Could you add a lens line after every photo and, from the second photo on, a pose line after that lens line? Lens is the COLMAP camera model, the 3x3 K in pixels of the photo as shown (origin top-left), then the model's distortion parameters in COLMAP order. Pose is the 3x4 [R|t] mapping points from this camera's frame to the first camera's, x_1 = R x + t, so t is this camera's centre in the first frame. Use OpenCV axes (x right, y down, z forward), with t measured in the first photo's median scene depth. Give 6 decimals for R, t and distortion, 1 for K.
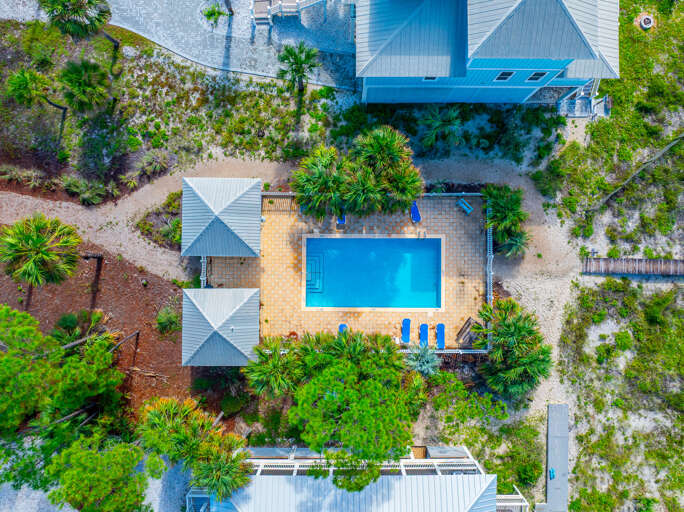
lens RADIAL K [[492.8, 0, 342.0], [0, 492.8, 256.0], [0, 0, 1]] dist [-0.053069, 0.031696]
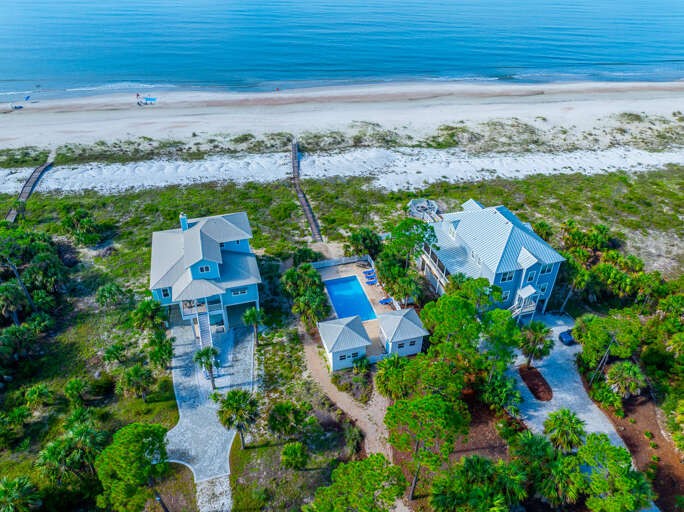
lens RADIAL K [[492.8, 0, 342.0], [0, 492.8, 256.0], [0, 0, 1]] dist [-0.053069, 0.031696]
pose [[-0.281990, -0.539032, 0.793679, -1.348273], [0.959378, -0.150895, 0.238380, -0.421299], [-0.008732, 0.828658, 0.559686, -0.214764]]
